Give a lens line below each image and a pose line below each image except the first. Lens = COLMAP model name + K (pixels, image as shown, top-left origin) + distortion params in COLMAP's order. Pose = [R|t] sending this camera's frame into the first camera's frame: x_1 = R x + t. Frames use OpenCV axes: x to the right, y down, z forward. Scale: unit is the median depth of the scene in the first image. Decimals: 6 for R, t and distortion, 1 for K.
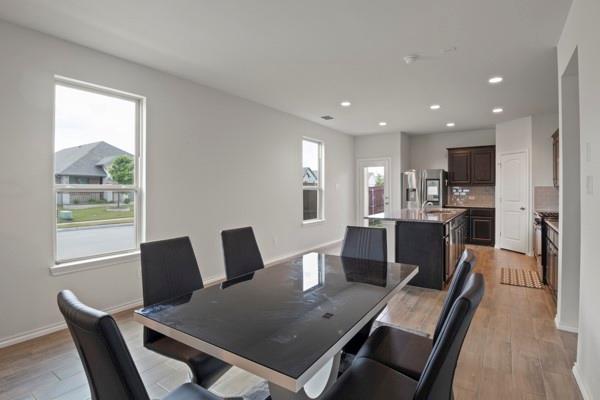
lens RADIAL K [[303.8, 0, 298.6], [0, 303.8, 189.9], [0, 0, 1]] dist [-0.022972, -0.000763]
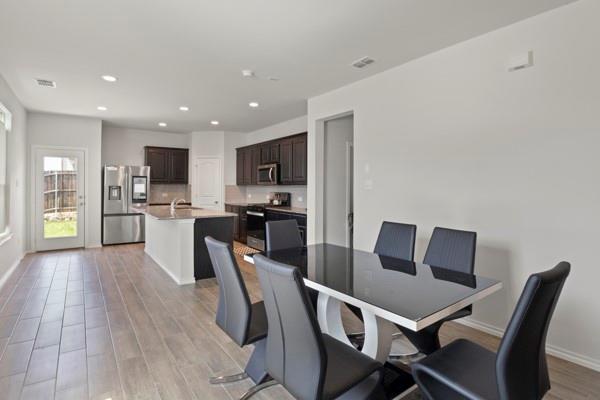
lens RADIAL K [[303.8, 0, 298.6], [0, 303.8, 189.9], [0, 0, 1]] dist [-0.022972, -0.000763]
pose [[0.348923, -0.008436, 0.937114, -0.292866], [-0.002883, 0.999945, 0.010076, -0.003649], [-0.937147, -0.006217, 0.348879, 0.196538]]
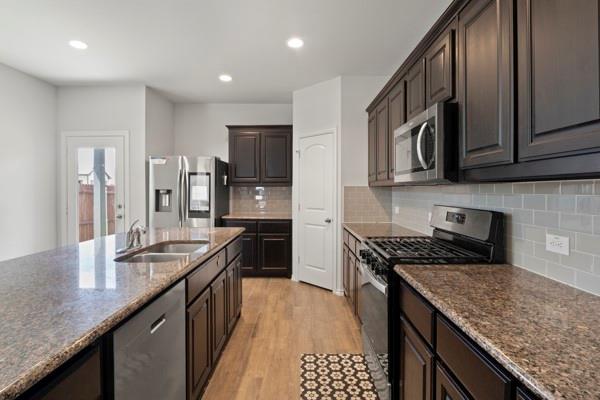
lens RADIAL K [[303.8, 0, 298.6], [0, 303.8, 189.9], [0, 0, 1]] dist [-0.022972, -0.000763]
pose [[0.829332, 0.001721, 0.558753, 0.288371], [-0.000041, 0.999995, -0.003020, -0.001764], [-0.558756, 0.002482, 0.829329, 0.432542]]
